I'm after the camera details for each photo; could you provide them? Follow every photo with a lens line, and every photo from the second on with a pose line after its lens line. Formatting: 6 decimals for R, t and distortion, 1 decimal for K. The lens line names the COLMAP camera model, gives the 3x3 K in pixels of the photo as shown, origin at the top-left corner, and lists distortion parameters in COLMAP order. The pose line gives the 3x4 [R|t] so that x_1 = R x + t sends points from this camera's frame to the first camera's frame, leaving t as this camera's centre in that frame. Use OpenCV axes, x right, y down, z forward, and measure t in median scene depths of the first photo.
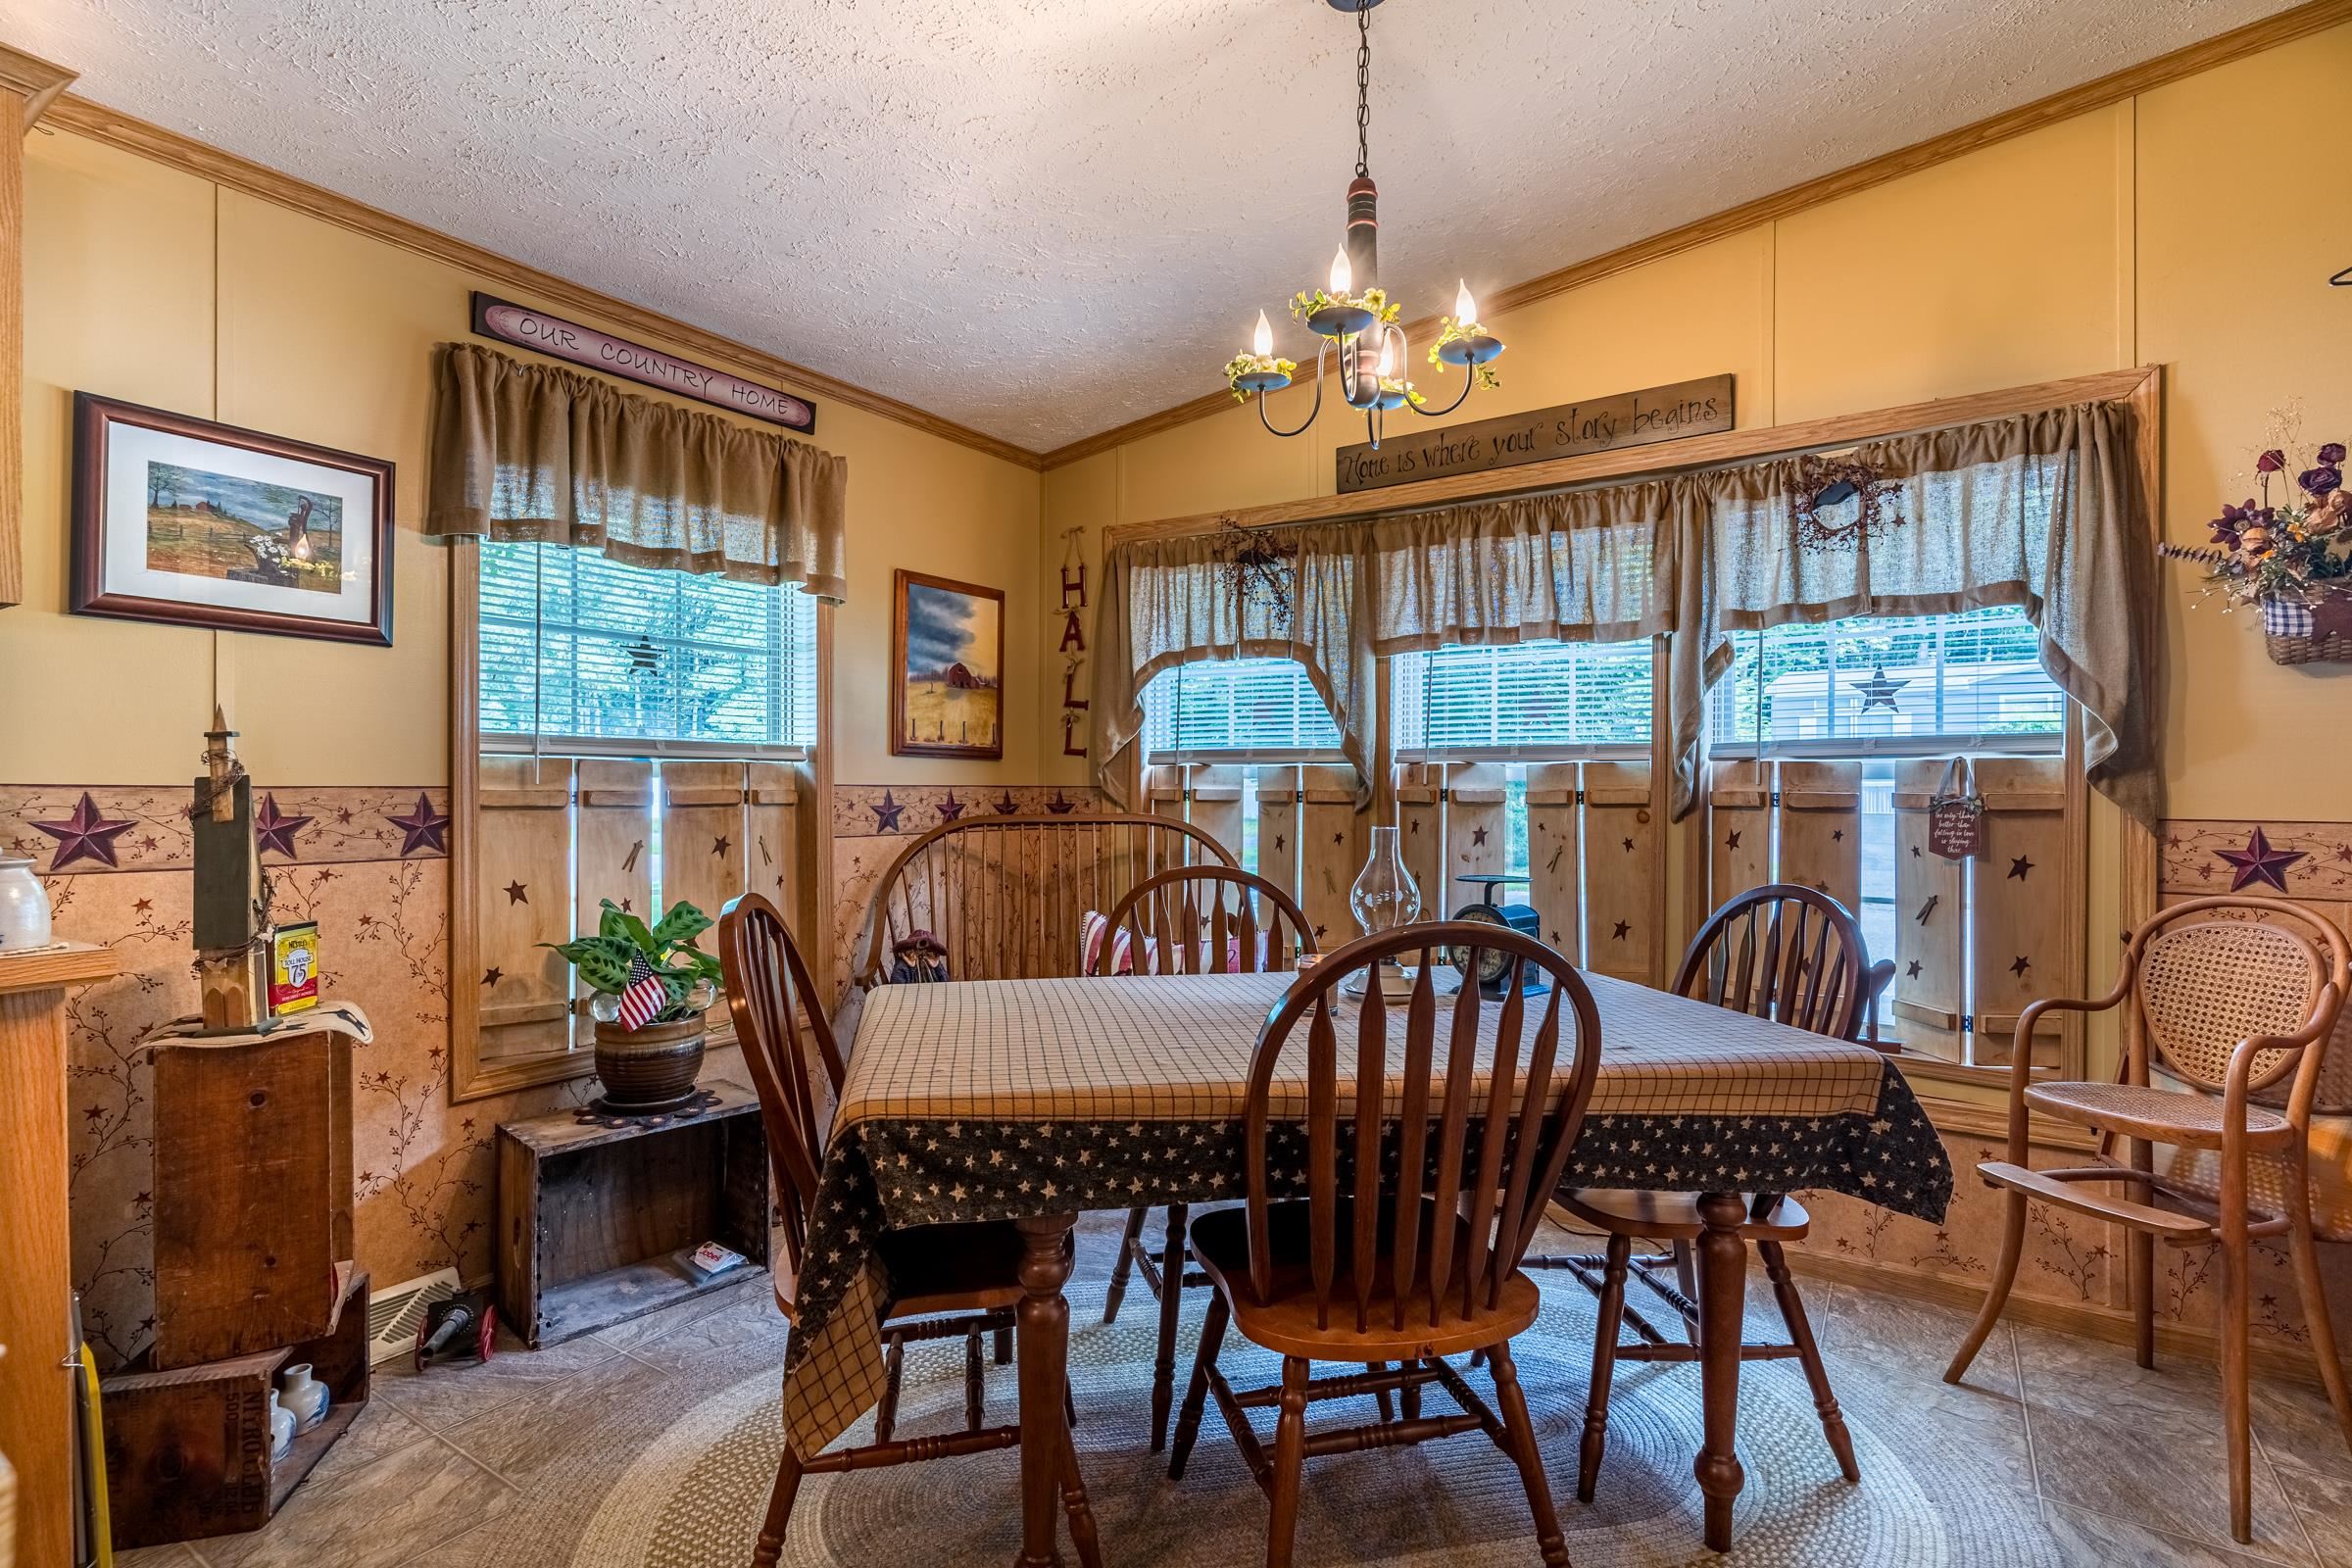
lens RADIAL K [[1120.7, 0, 1180.6], [0, 1120.7, 787.8], [0, 0, 1]] dist [0.002141, -0.001180]
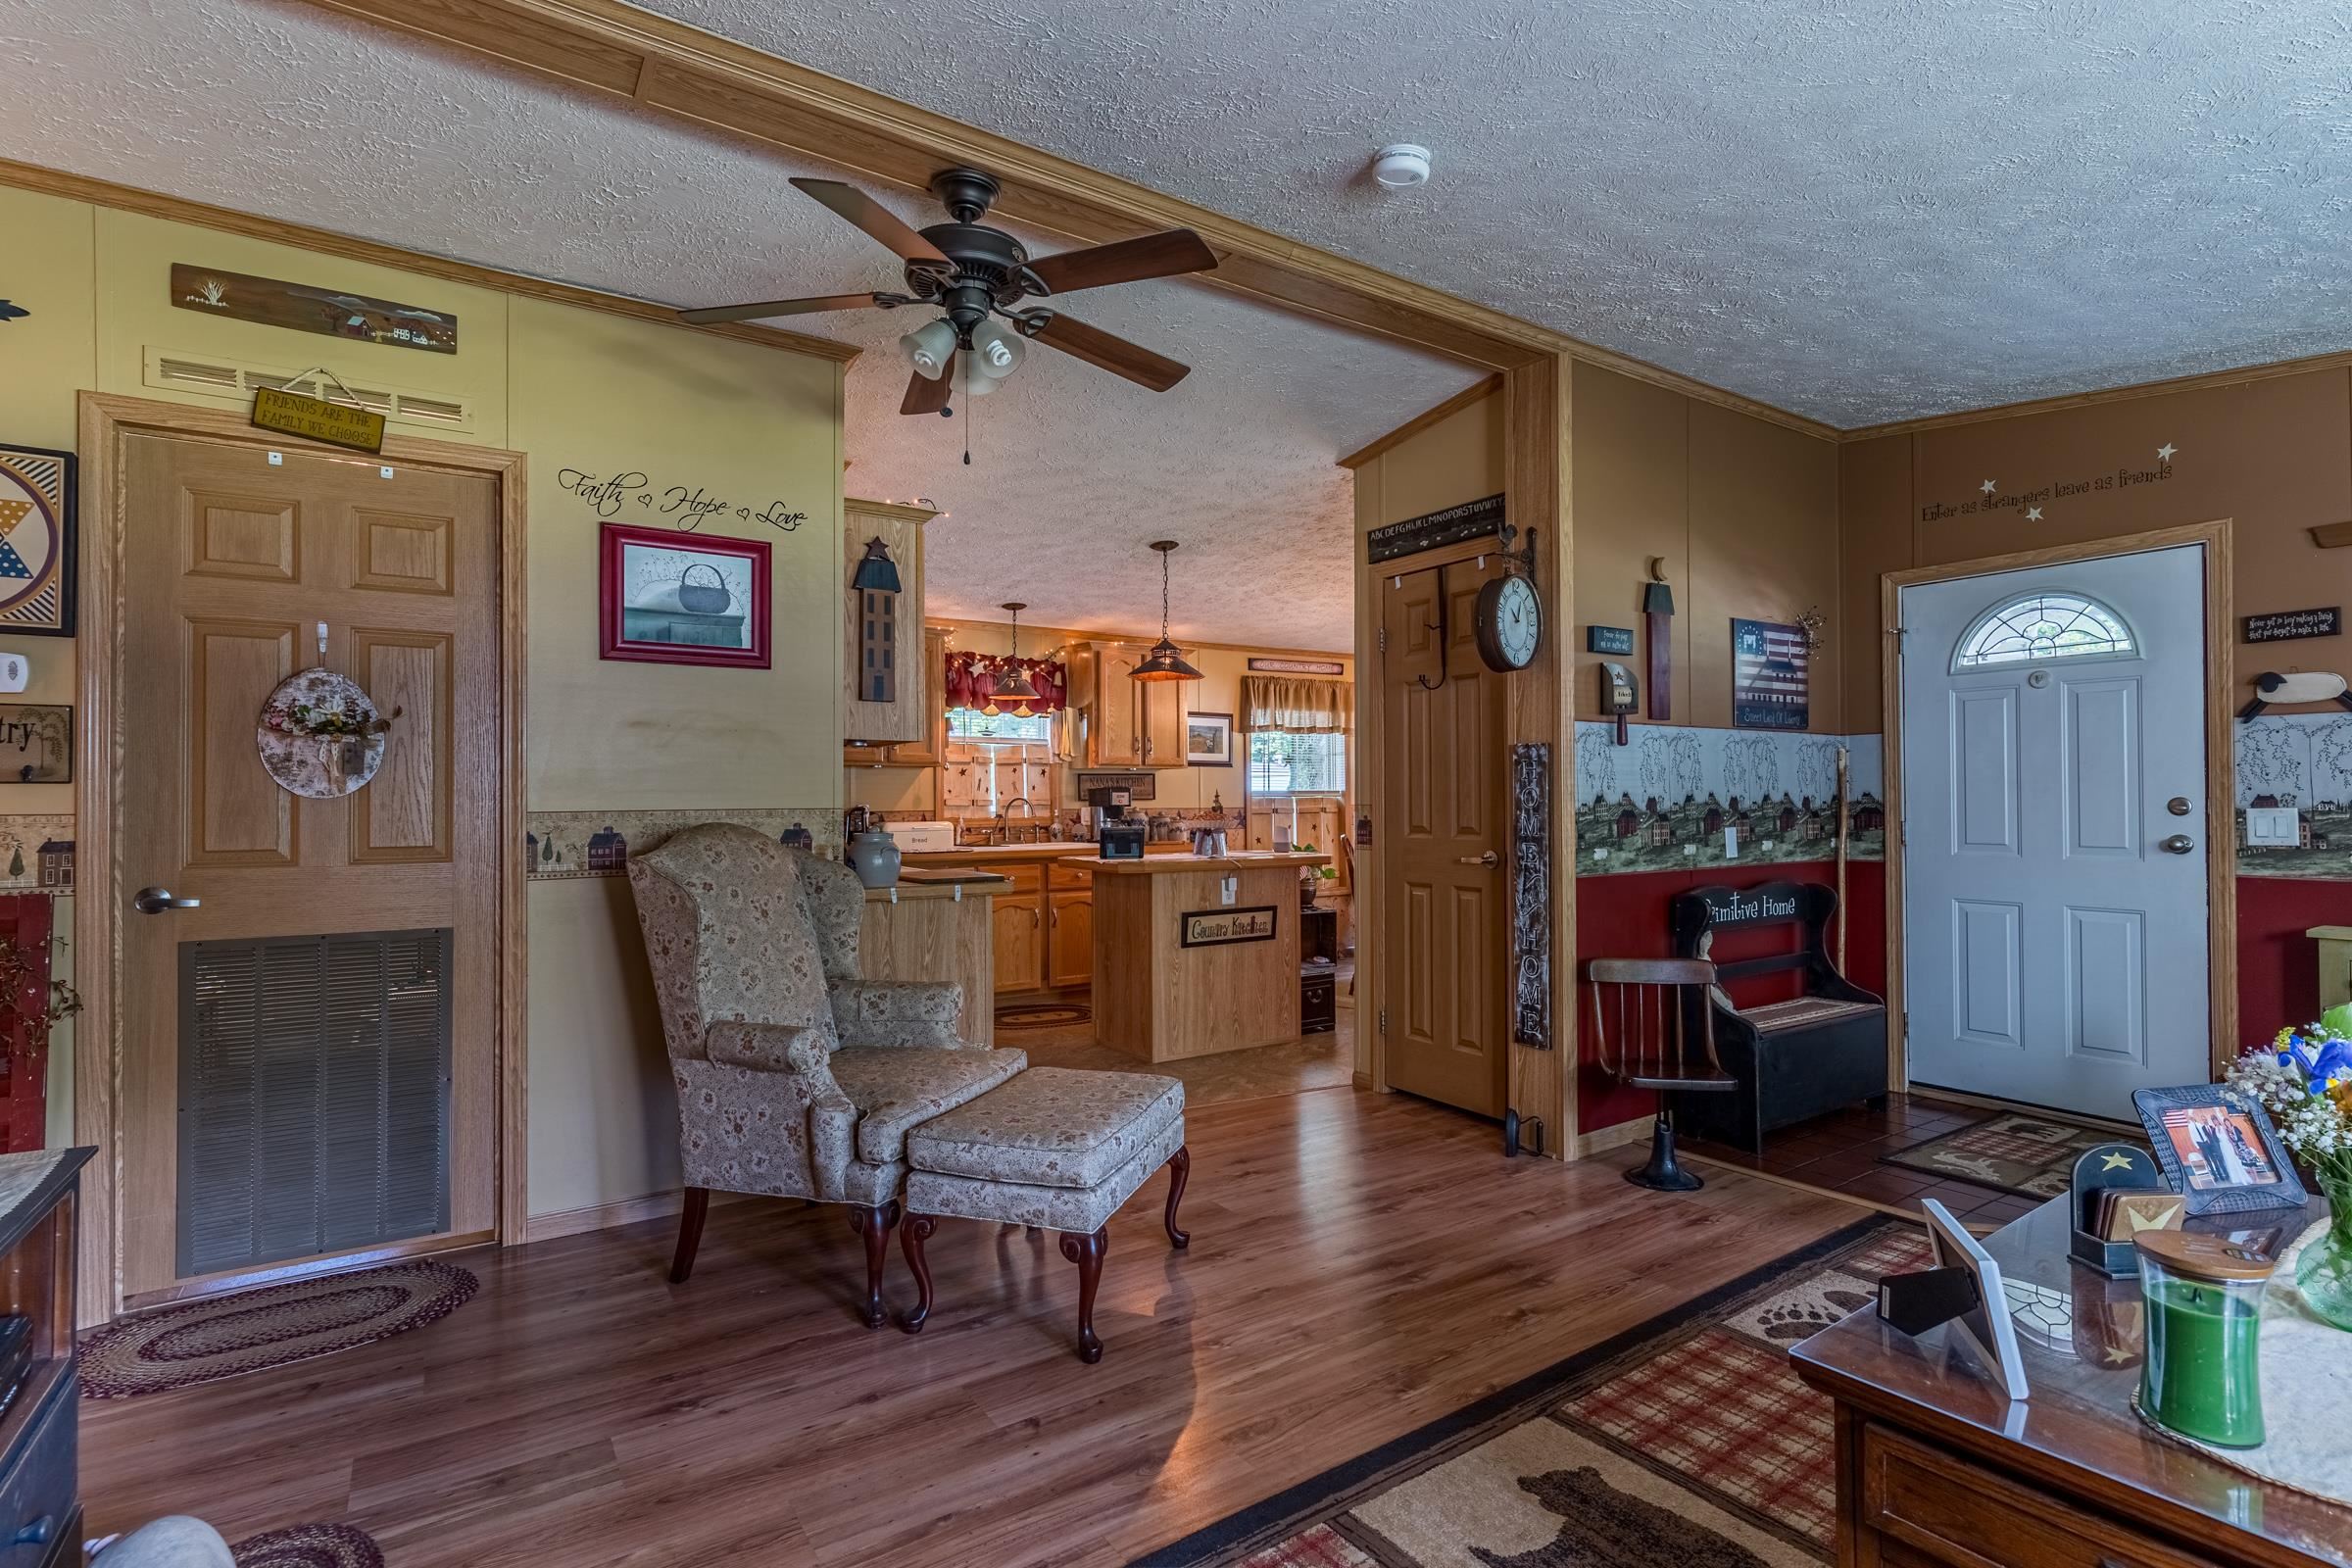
lens RADIAL K [[1120.7, 0, 1171.1], [0, 1120.7, 786.6], [0, 0, 1]] dist [0.002141, -0.001180]
pose [[0.919860, -0.011529, -0.392077, 0.408000], [0.008562, 0.999920, -0.009314, -0.030848], [0.392153, 0.005210, 0.919885, -1.936324]]
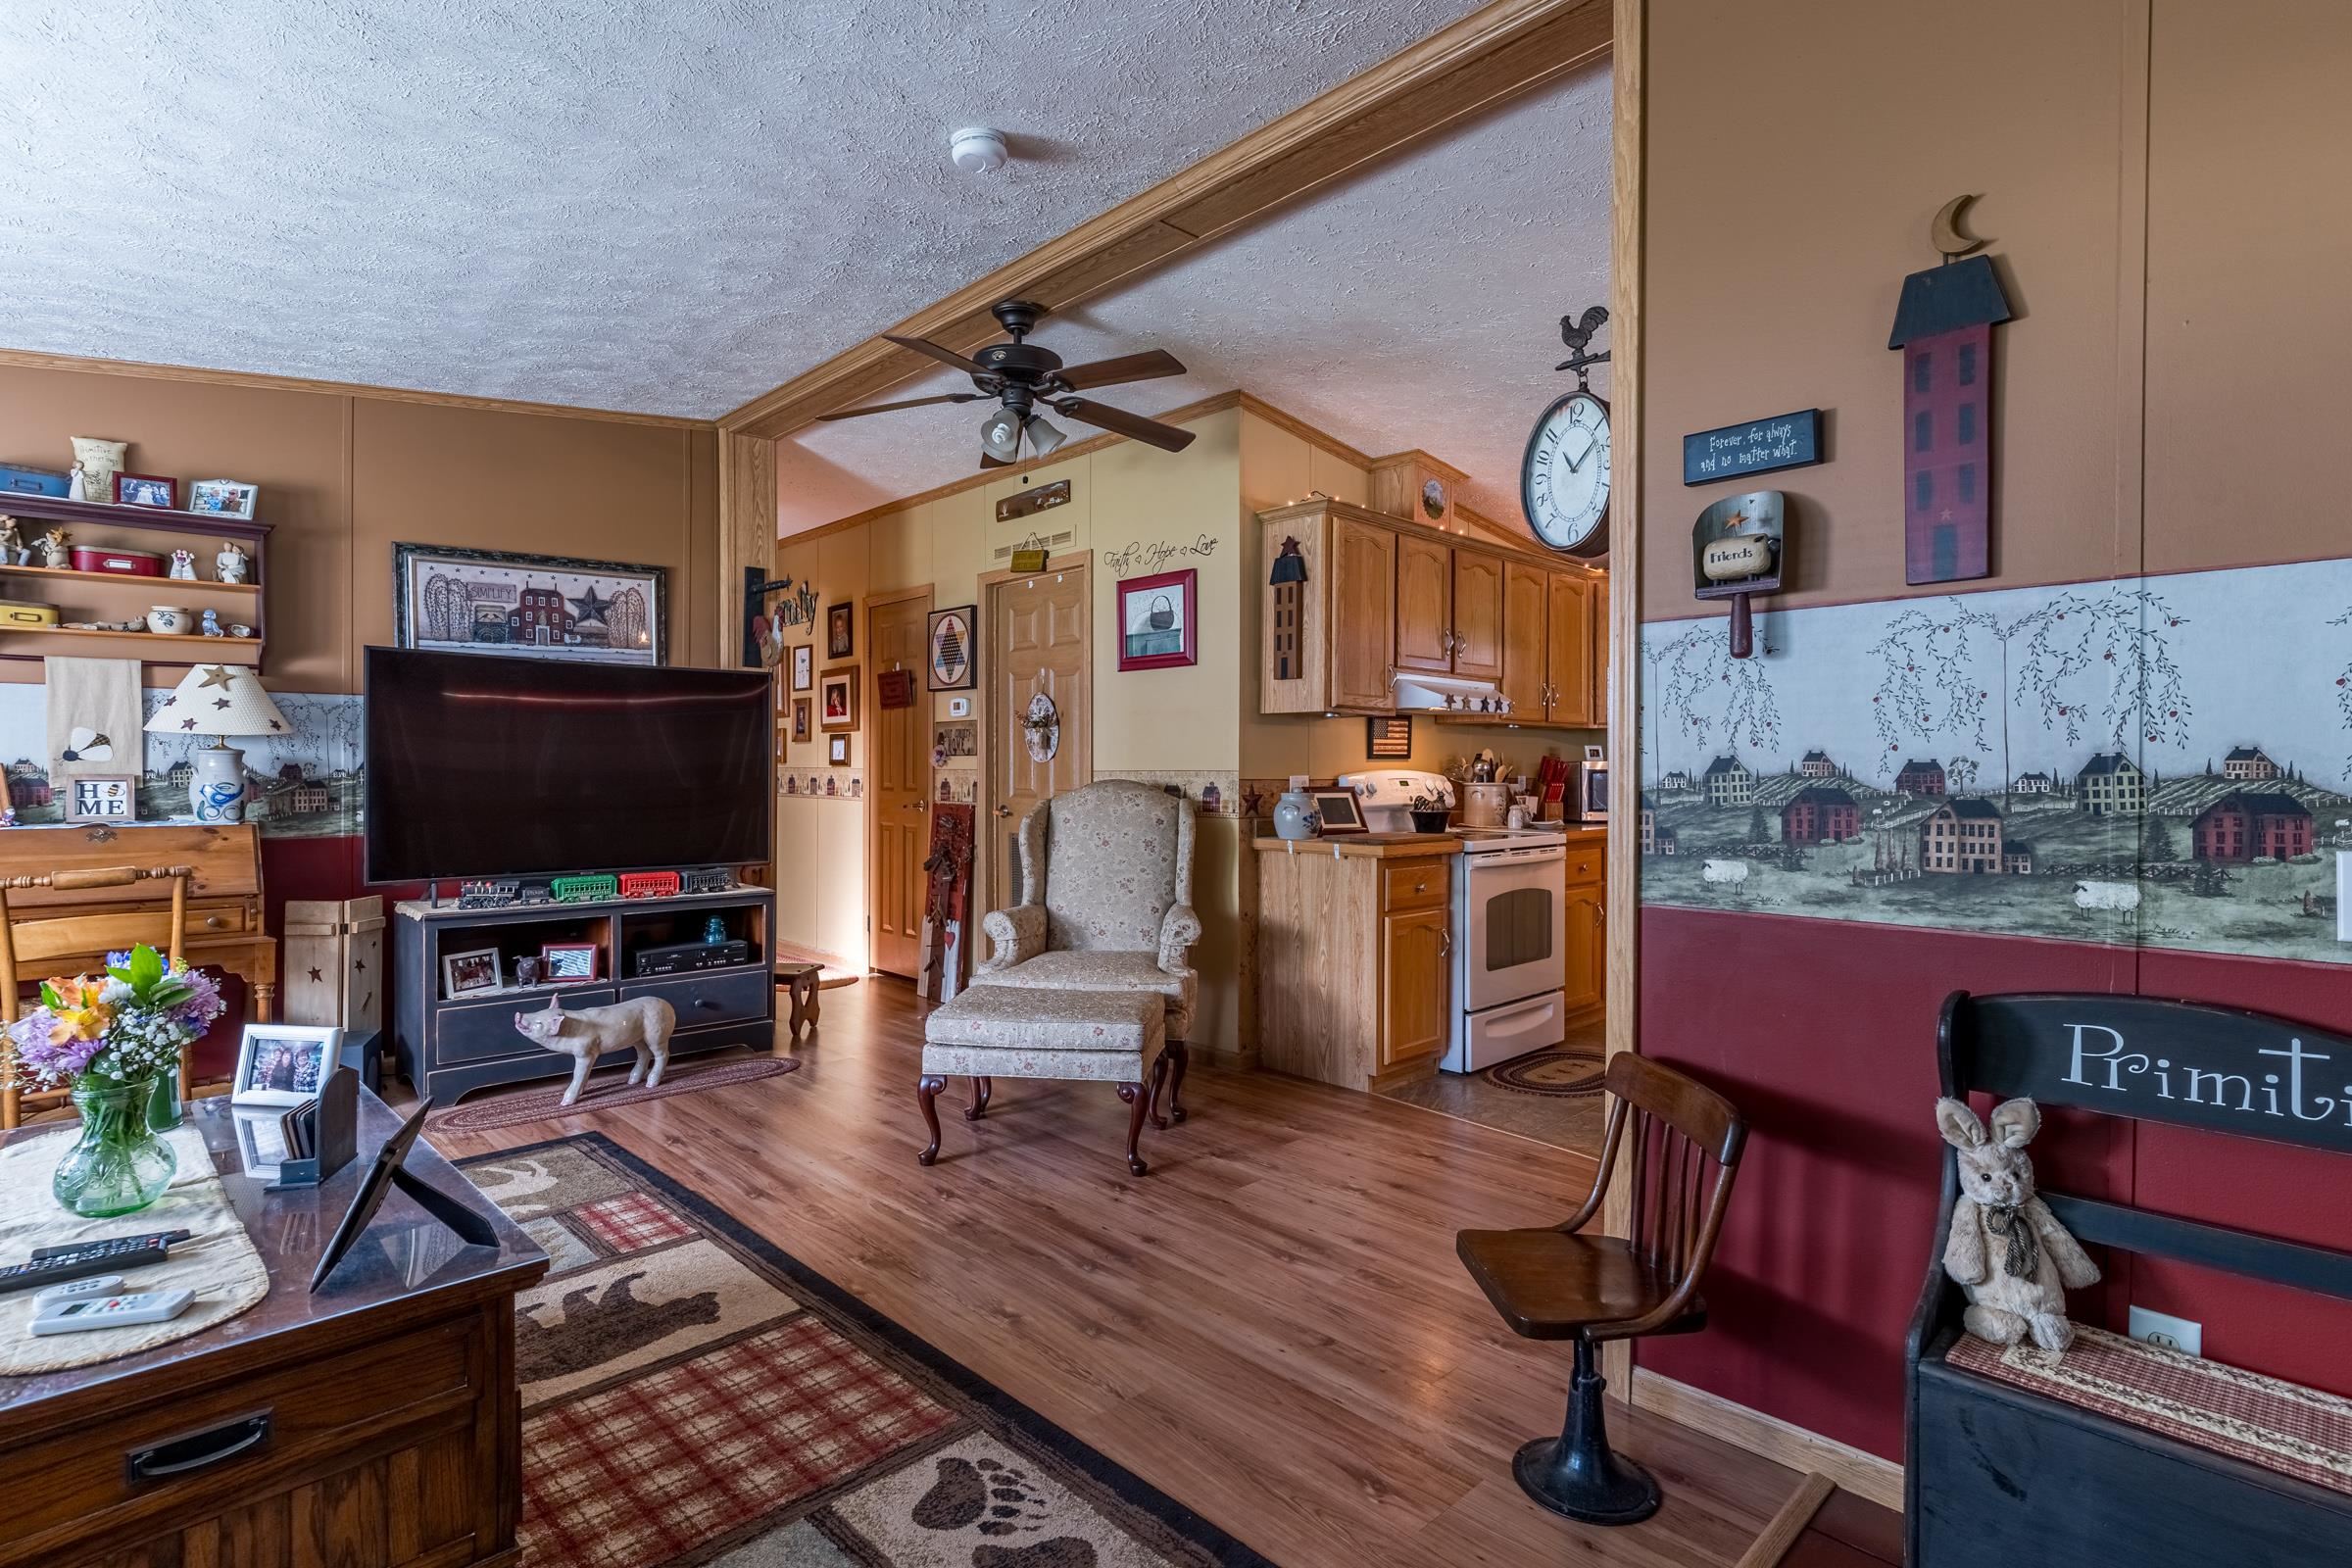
lens RADIAL K [[1120.7, 0, 1176.5], [0, 1120.7, 789.3], [0, 0, 1]] dist [0.002141, -0.001180]
pose [[-0.213508, 0.014913, -0.976827, 1.143392], [0.000390, 0.999885, 0.015180, -0.018868], [0.976941, 0.002860, -0.213489, -0.611299]]
